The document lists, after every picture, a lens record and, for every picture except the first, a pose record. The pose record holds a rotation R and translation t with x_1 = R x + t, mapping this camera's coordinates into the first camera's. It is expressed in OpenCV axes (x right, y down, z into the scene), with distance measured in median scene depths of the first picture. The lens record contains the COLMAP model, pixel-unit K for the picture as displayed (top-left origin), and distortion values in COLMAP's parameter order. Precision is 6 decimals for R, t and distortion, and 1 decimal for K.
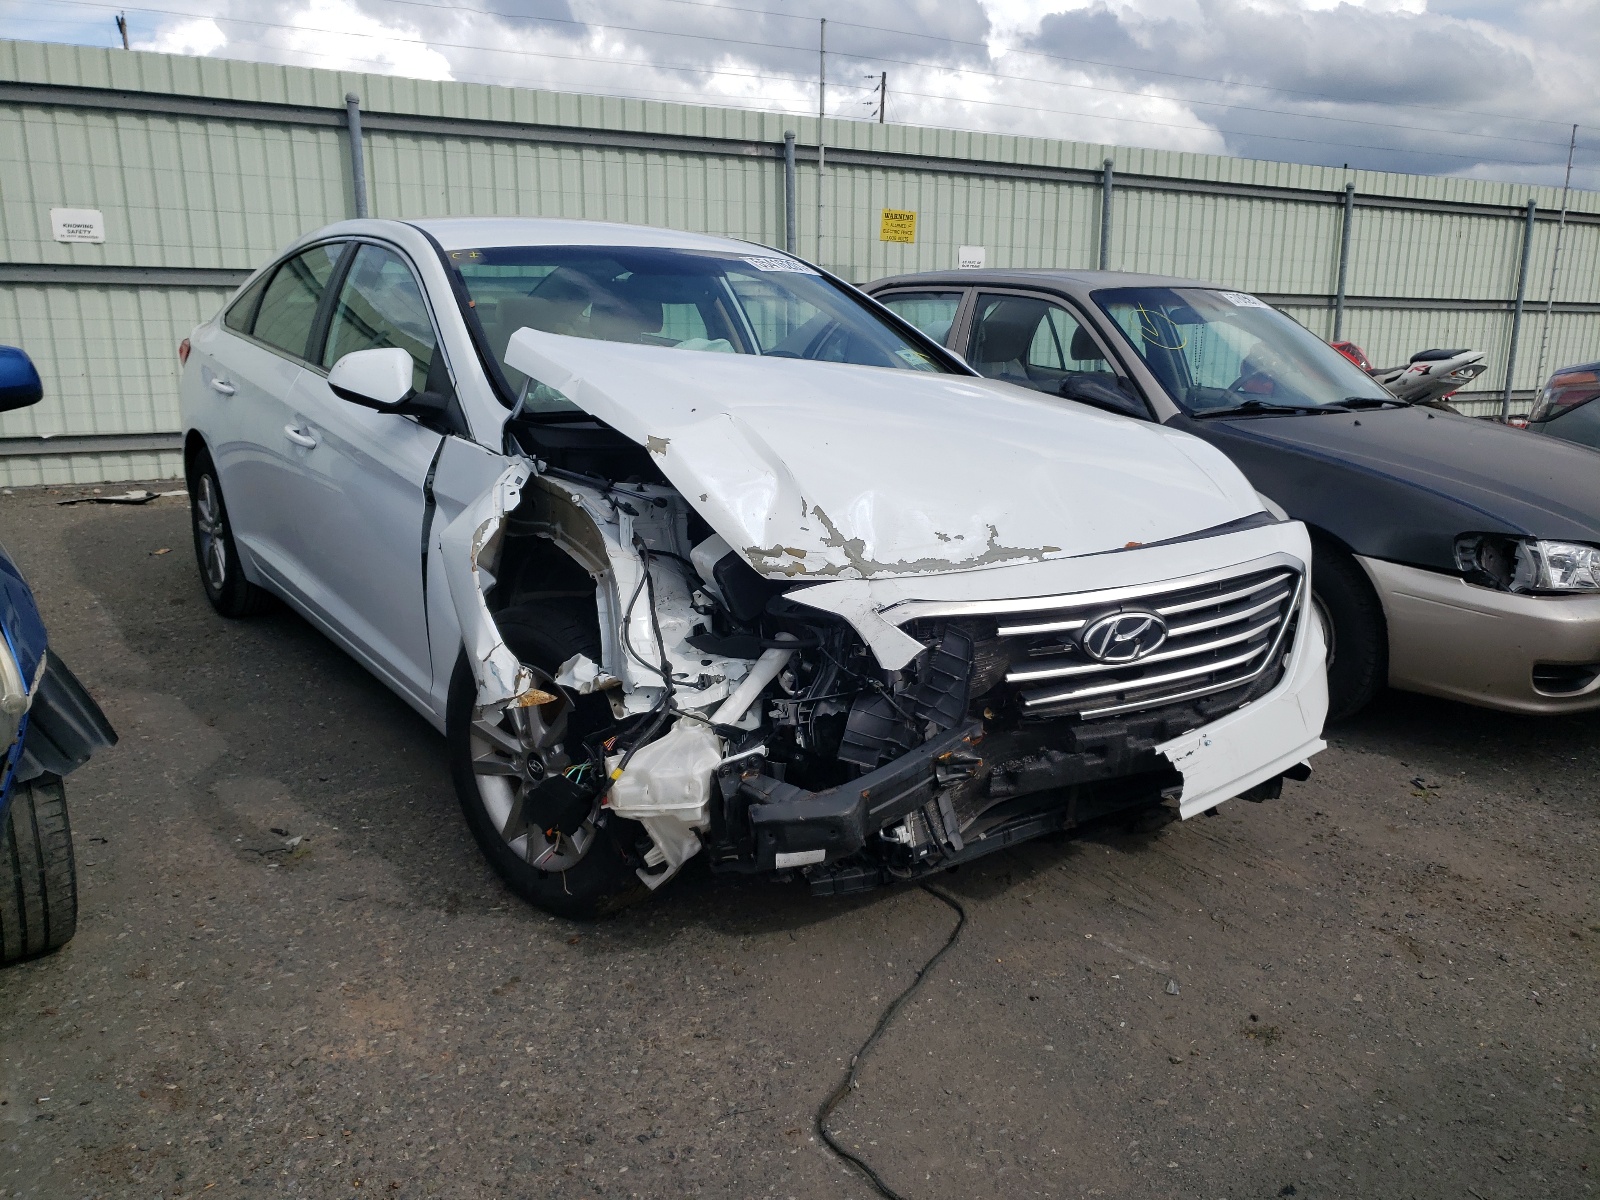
lens RADIAL K [[1235.5, 0, 747.7], [0, 1235.5, 603.1], [0, 0, 1]] dist [0.098810, -0.003187]
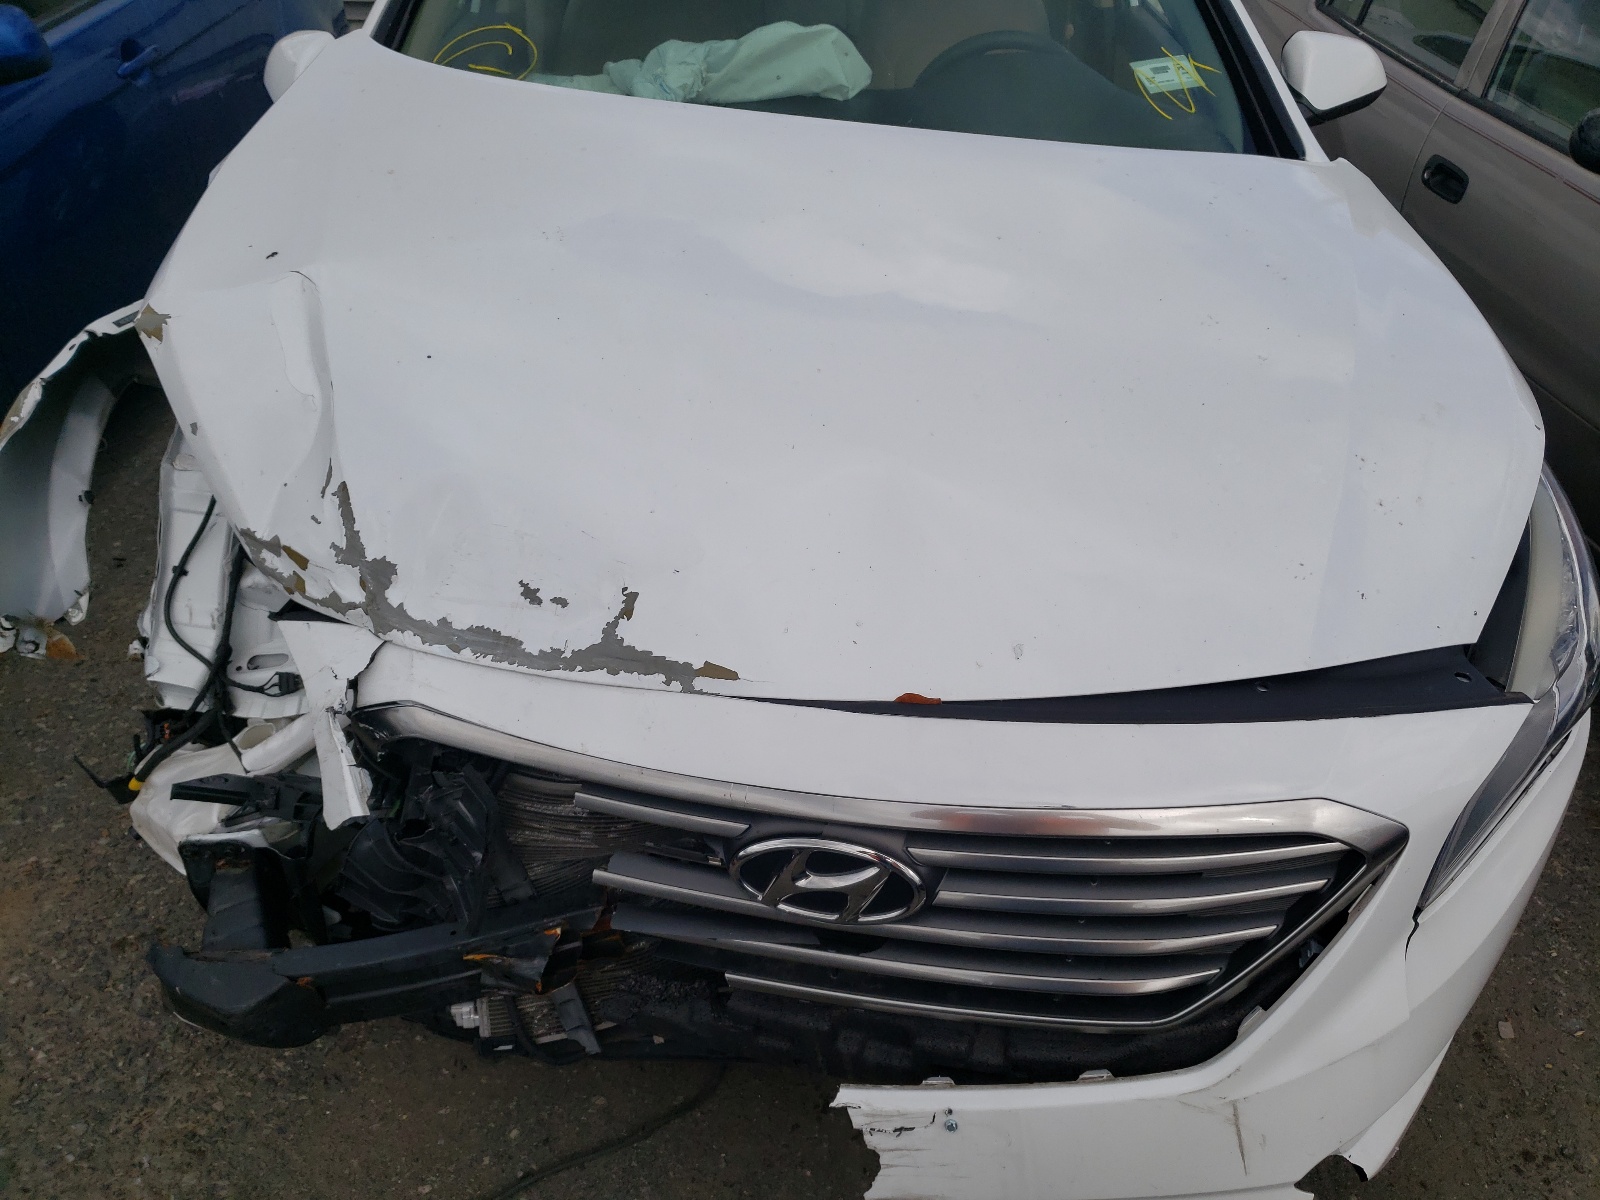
lens RADIAL K [[1297.7, 0, 800.0], [0, 1297.7, 600.0], [0, 0, 1]] dist [0.032019, -0.005731]
pose [[0.819703, 0.298759, -0.488702, 0.522623], [-0.110288, 0.919555, 0.377167, -0.271834], [0.562071, -0.255267, 0.786711, 0.636682]]
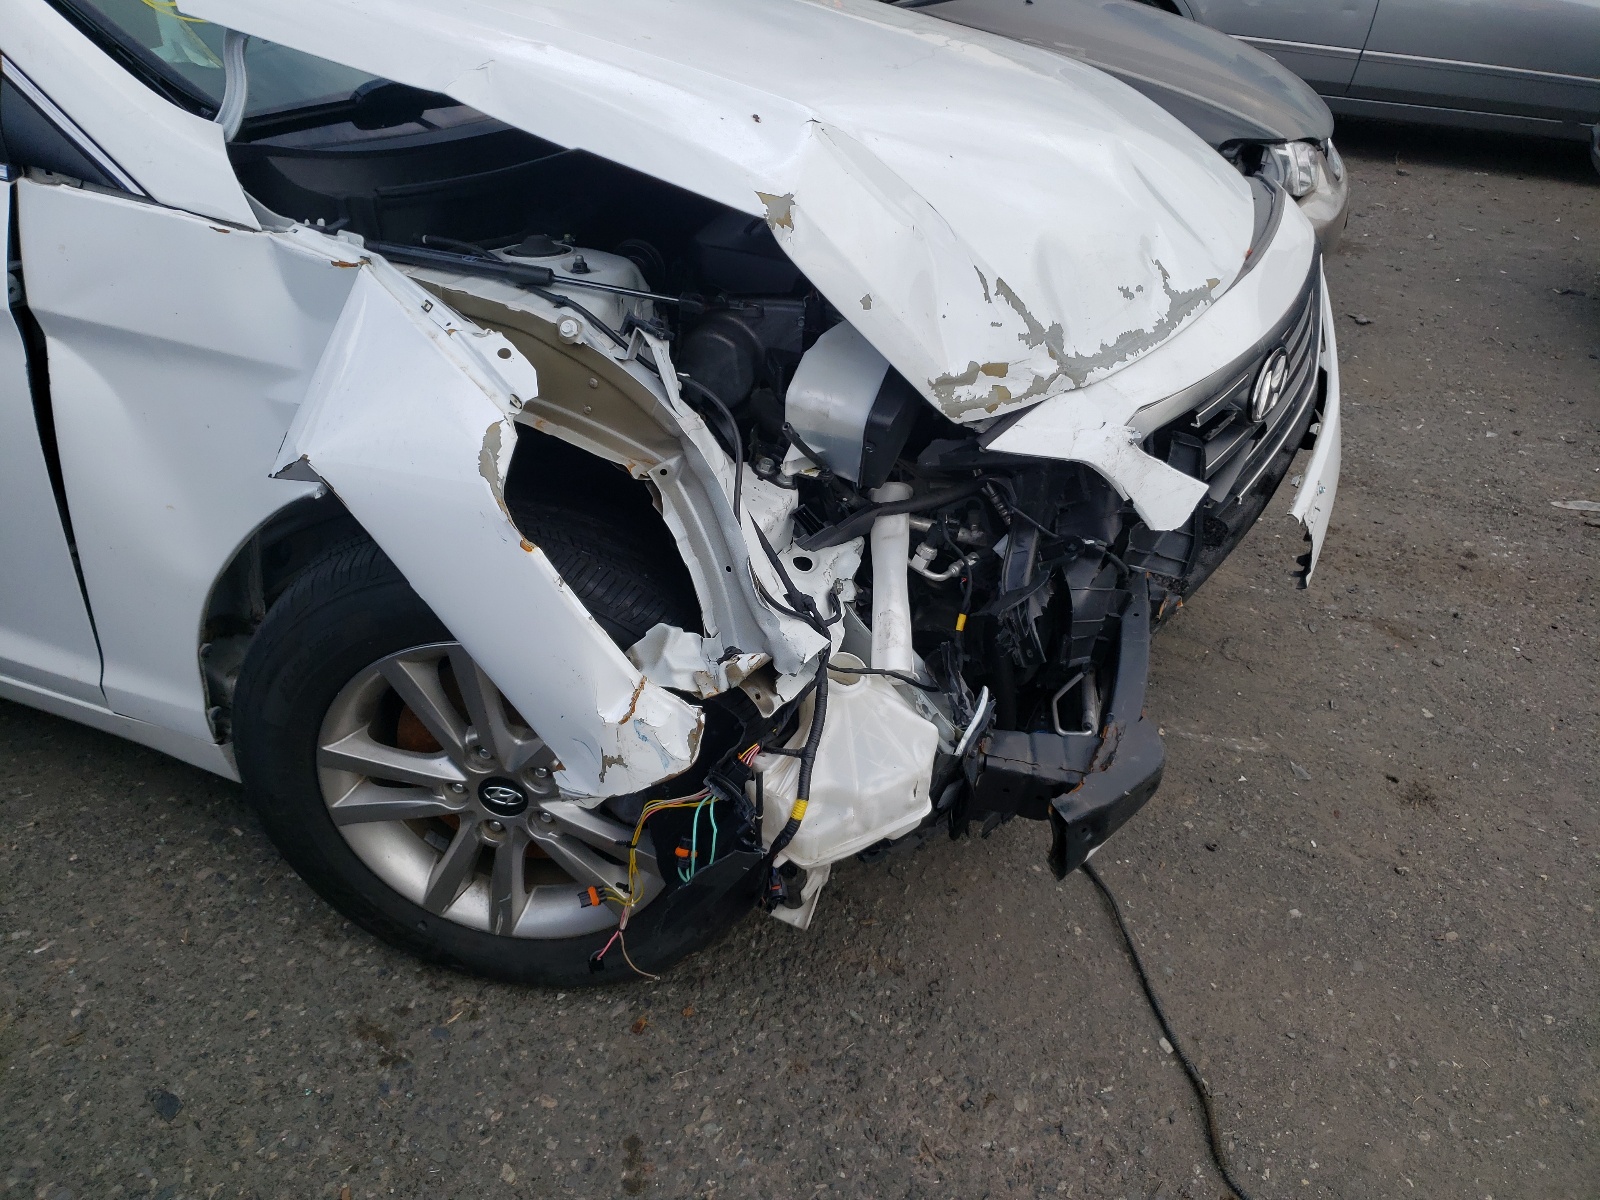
lens RADIAL K [[1297.7, 0, 800.0], [0, 1297.7, 600.0], [0, 0, 1]] dist [0.032019, -0.005731]
pose [[0.808836, -0.287848, 0.512766, -0.378542], [0.106066, 0.929112, 0.354262, -0.164837], [-0.578390, -0.232153, 0.782029, 0.532452]]
